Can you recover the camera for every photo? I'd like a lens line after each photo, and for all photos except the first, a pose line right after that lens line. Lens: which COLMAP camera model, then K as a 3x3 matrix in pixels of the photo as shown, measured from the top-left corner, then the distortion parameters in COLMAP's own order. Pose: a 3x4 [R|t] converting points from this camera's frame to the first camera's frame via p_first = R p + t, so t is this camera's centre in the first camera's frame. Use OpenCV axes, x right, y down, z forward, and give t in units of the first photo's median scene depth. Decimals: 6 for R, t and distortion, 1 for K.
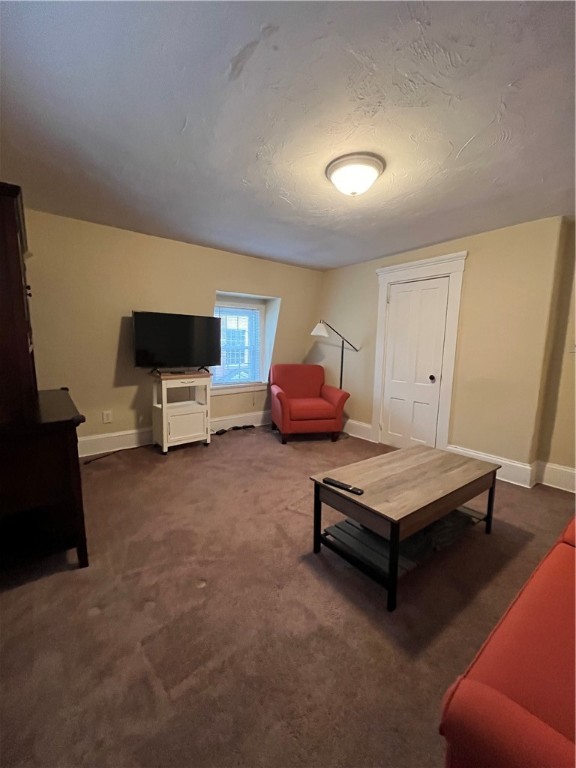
lens RADIAL K [[312.0, 0, 286.1], [0, 312.0, 384.9], [0, 0, 1]] dist [-0.000731, -0.000334]
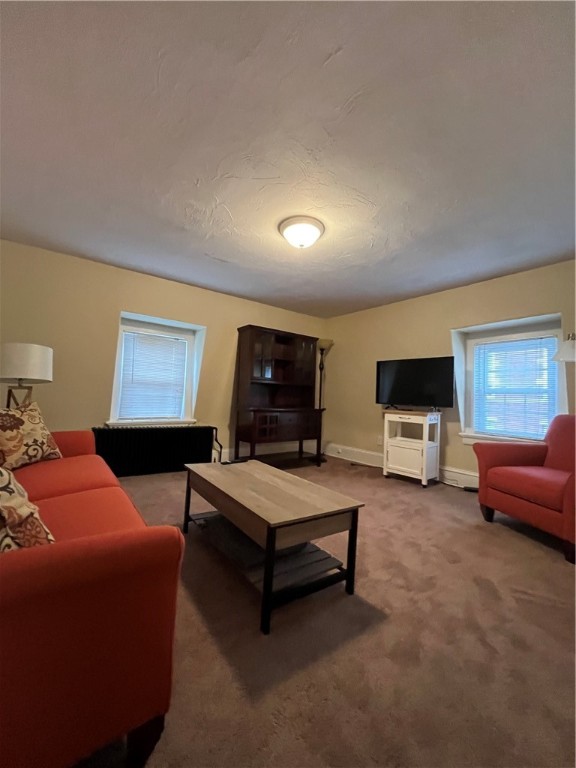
lens RADIAL K [[312.0, 0, 286.3], [0, 312.0, 384.8], [0, 0, 1]] dist [-0.000731, -0.000334]
pose [[-0.013210, -0.051533, -0.998584, 0.881443], [-0.175448, 0.983297, -0.048423, 0.002277], [0.984400, 0.174560, -0.022031, 0.652009]]
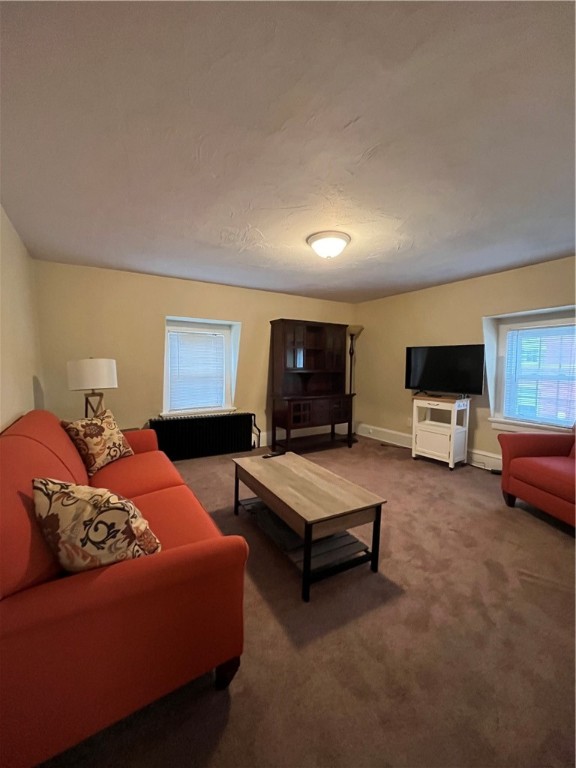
lens RADIAL K [[312.0, 0, 286.8], [0, 312.0, 385.2], [0, 0, 1]] dist [-0.000731, -0.000334]
pose [[-0.113237, 0.053728, -0.992114, 0.968379], [-0.145487, 0.986877, 0.070050, -0.089358], [0.982859, 0.152272, -0.103934, 0.639718]]
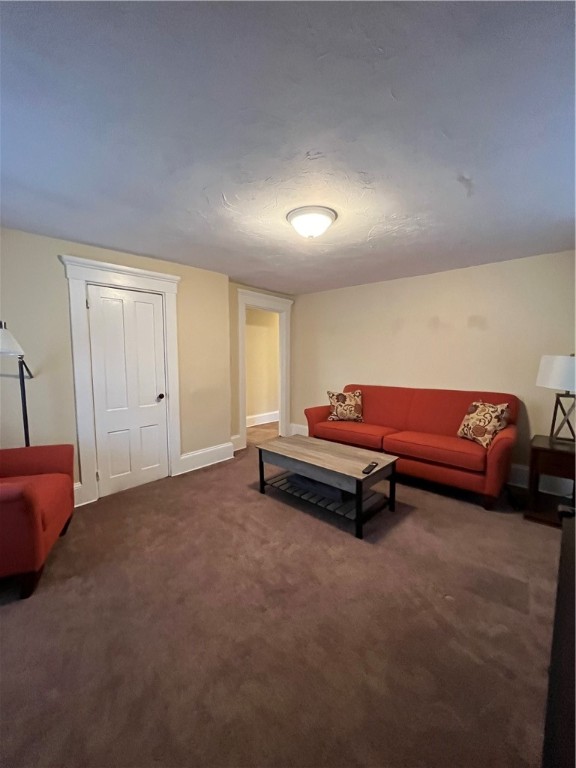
lens RADIAL K [[312.0, 0, 282.2], [0, 312.0, 388.2], [0, 0, 1]] dist [-0.000731, -0.000334]
pose [[-0.154981, -0.124215, 0.980077, -0.584375], [0.132860, 0.980431, 0.145269, -0.150612], [-0.978943, 0.152727, -0.135445, 0.822974]]
